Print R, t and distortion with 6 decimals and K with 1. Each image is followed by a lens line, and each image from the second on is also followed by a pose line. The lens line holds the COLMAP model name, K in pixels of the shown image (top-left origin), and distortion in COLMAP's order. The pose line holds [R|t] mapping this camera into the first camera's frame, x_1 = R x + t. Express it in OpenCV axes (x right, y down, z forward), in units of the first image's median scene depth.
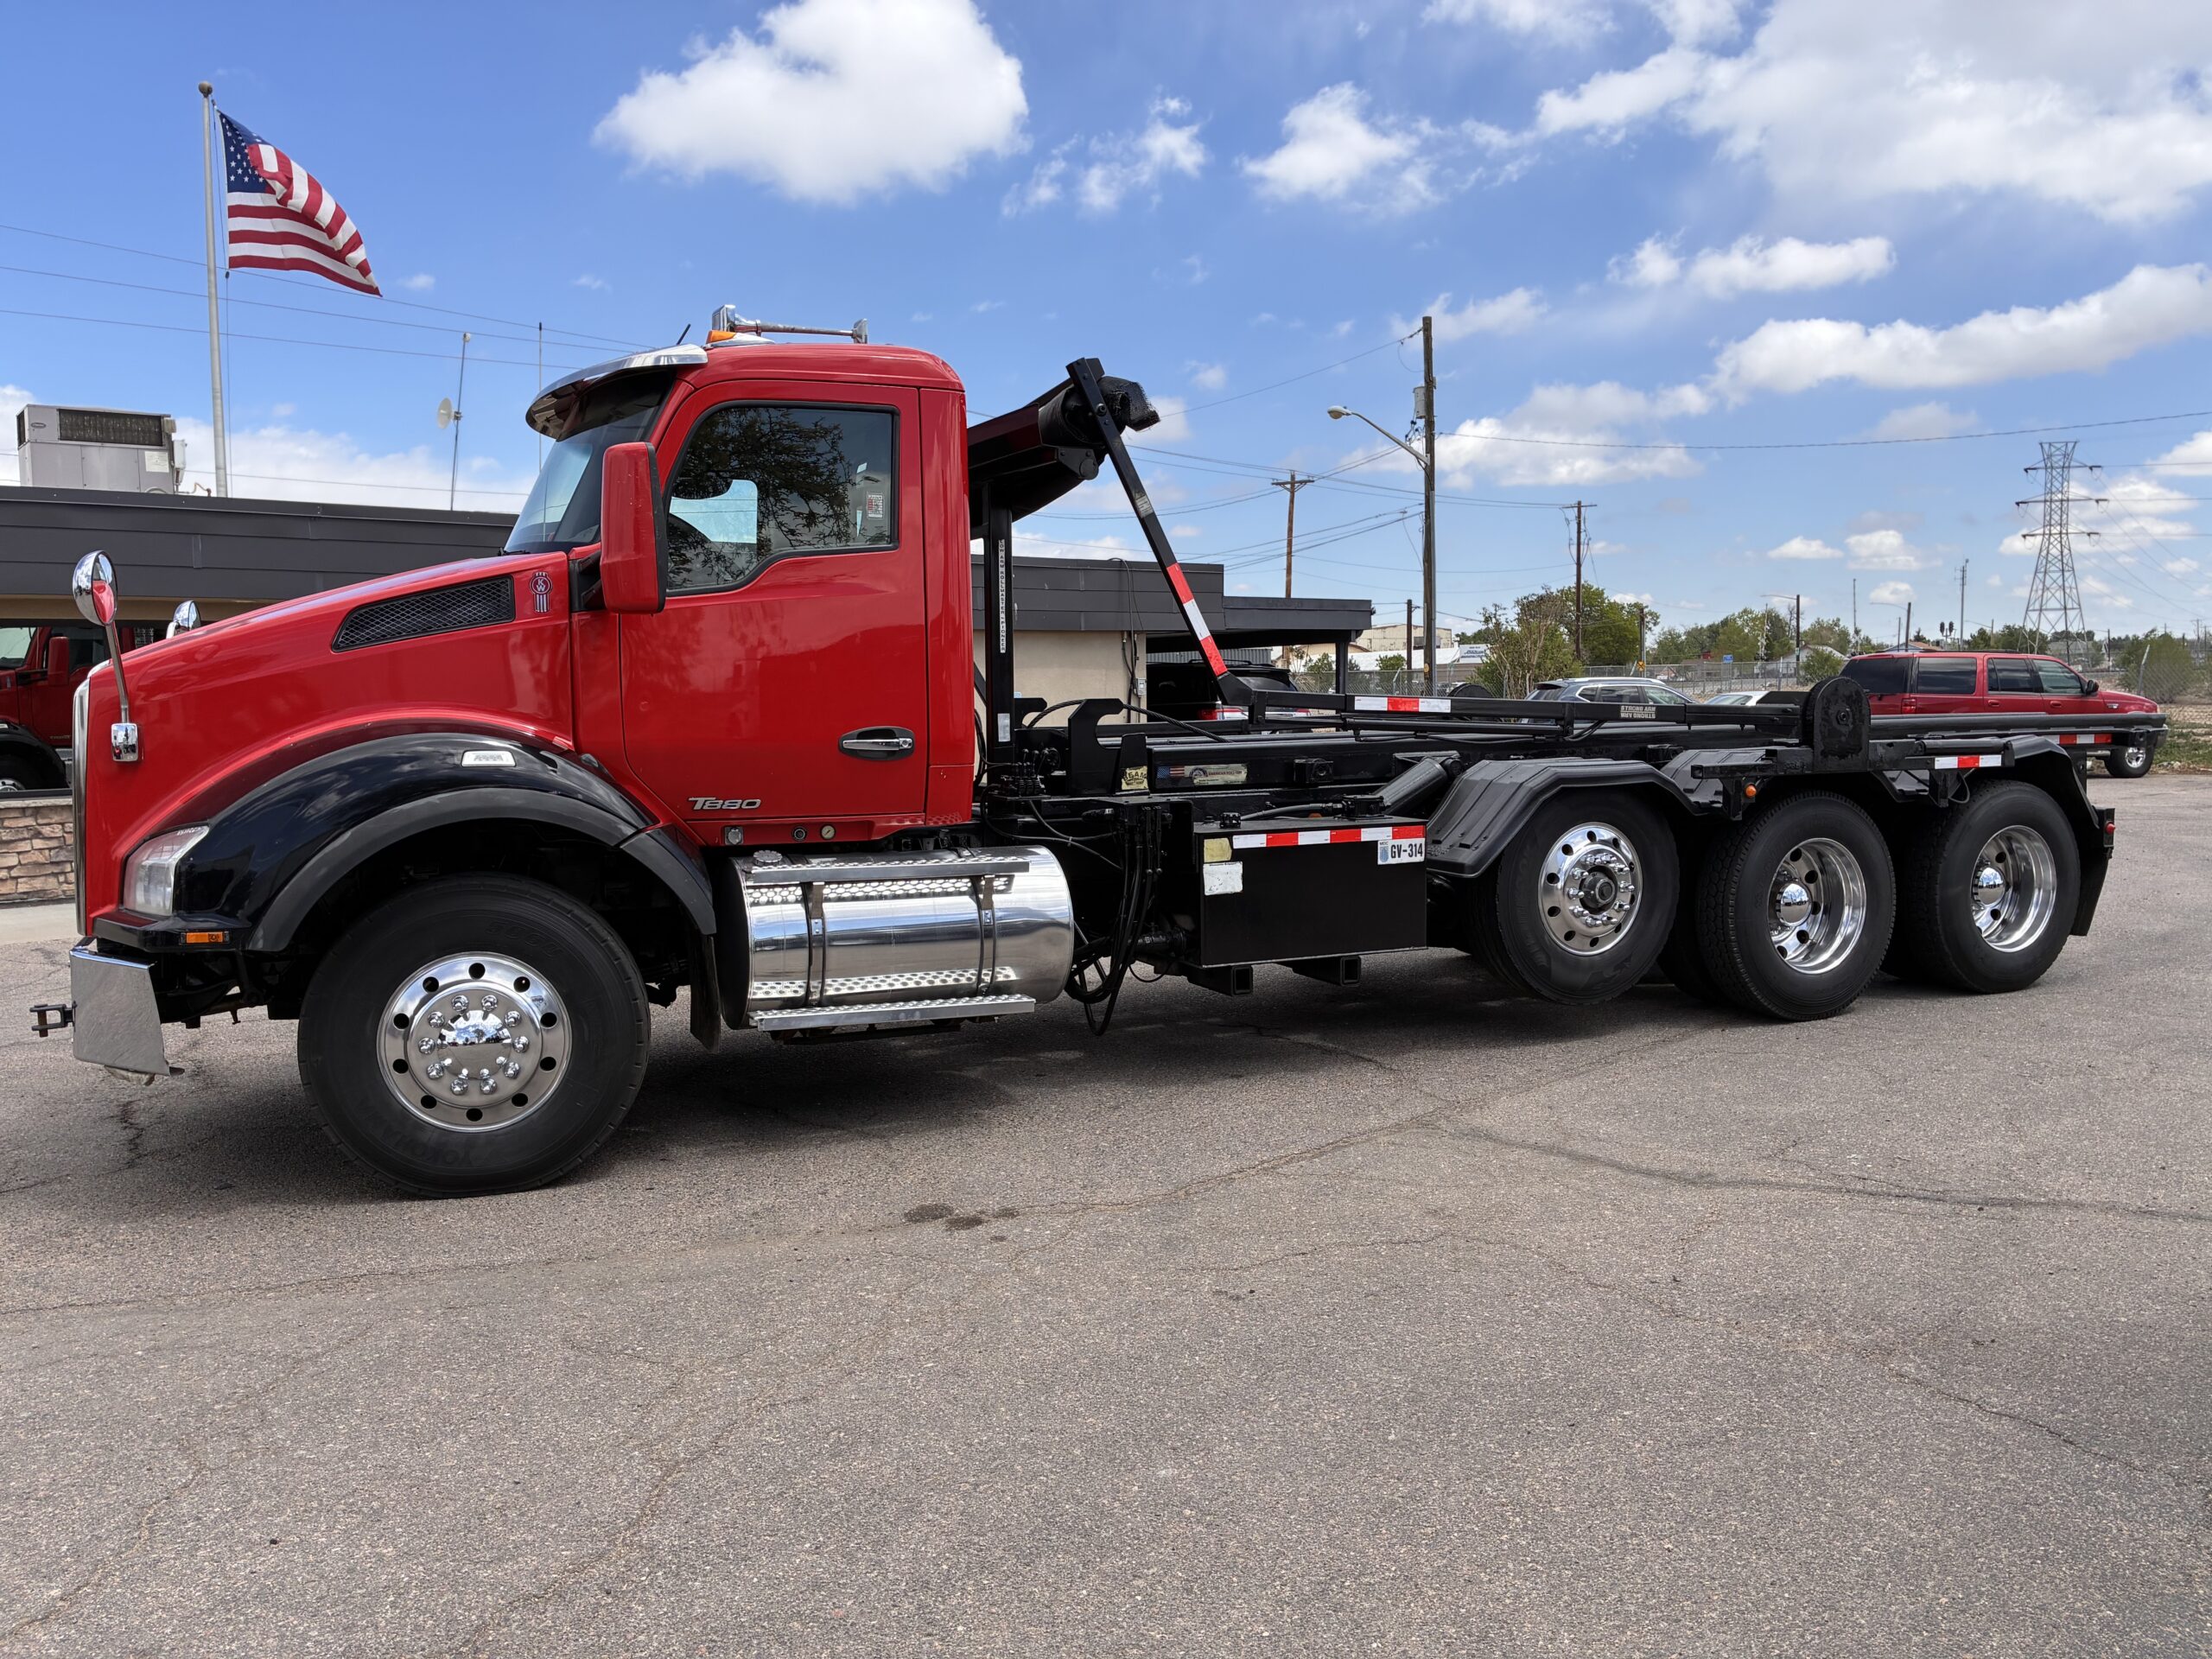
lens RADIAL K [[1653.1, 0, 1106.0], [0, 1653.1, 829.5], [0, 0, 1]] dist [0.050250, -0.085262]
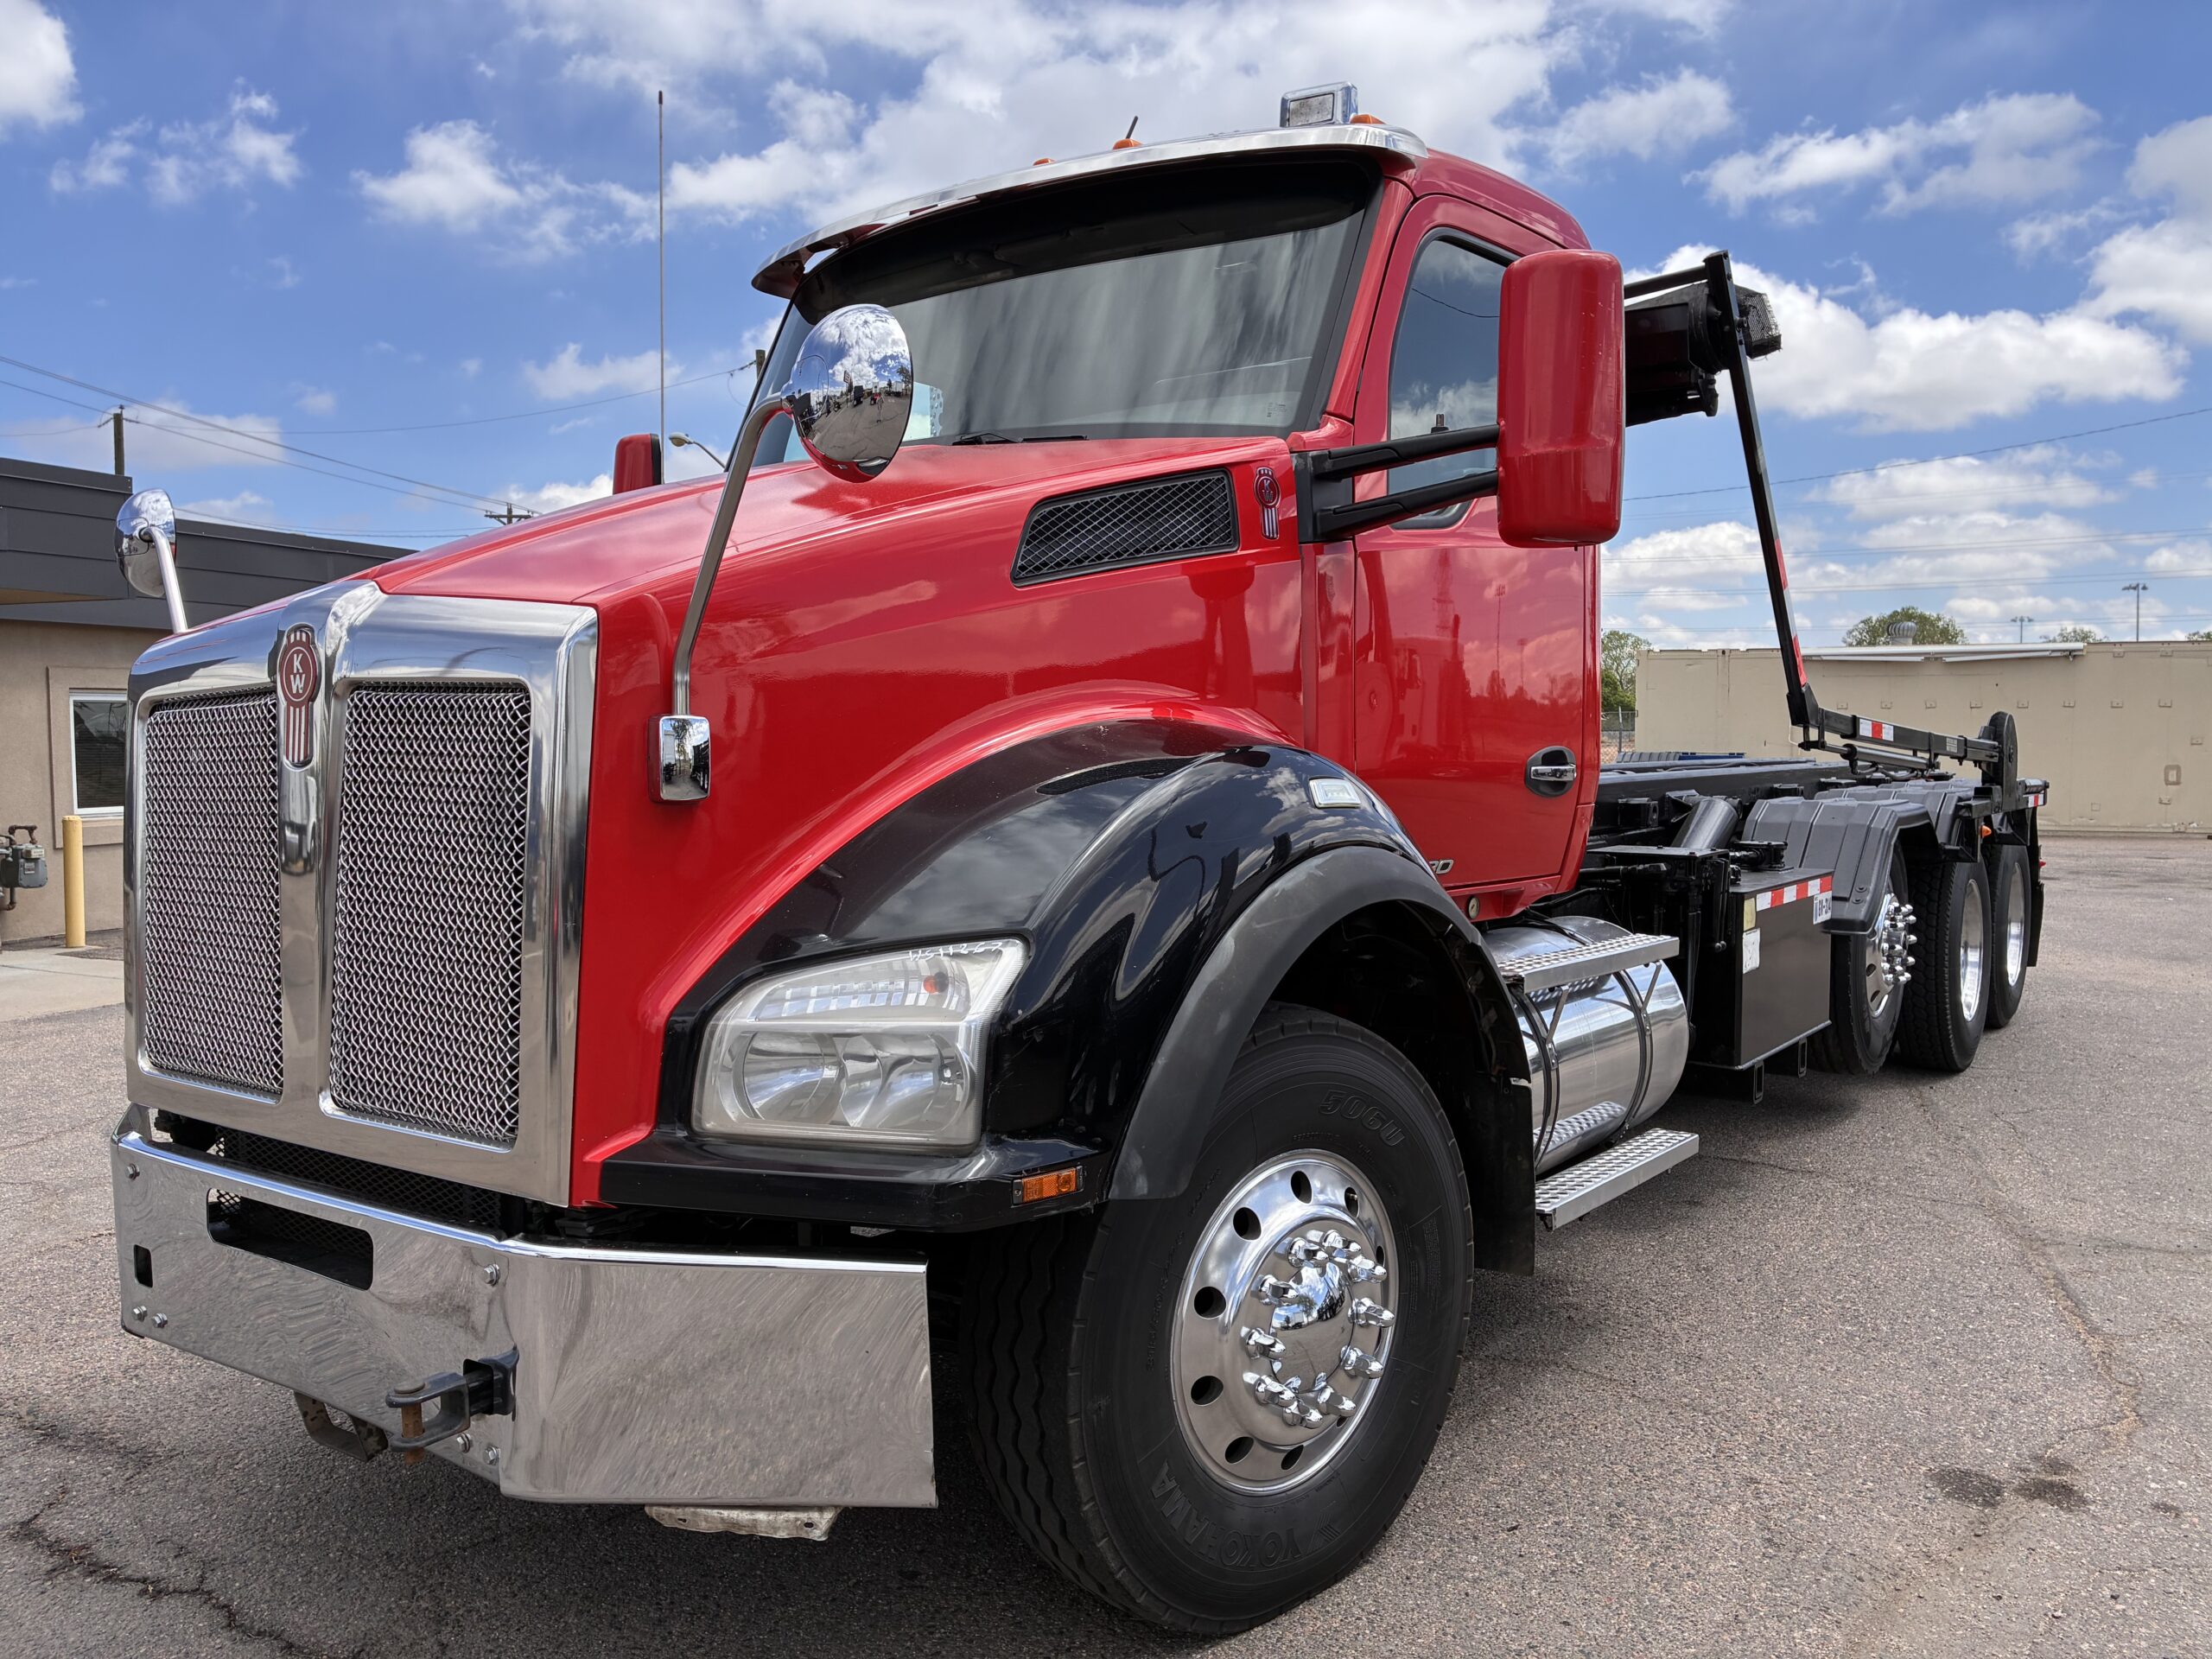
lens RADIAL K [[1653.1, 0, 1106.0], [0, 1653.1, 829.5], [0, 0, 1]] dist [0.050250, -0.085262]
pose [[0.885790, -0.011574, 0.463943, -0.559379], [0.026551, 0.999315, -0.025764, -0.015044], [-0.463327, 0.035140, 0.885491, 0.449443]]
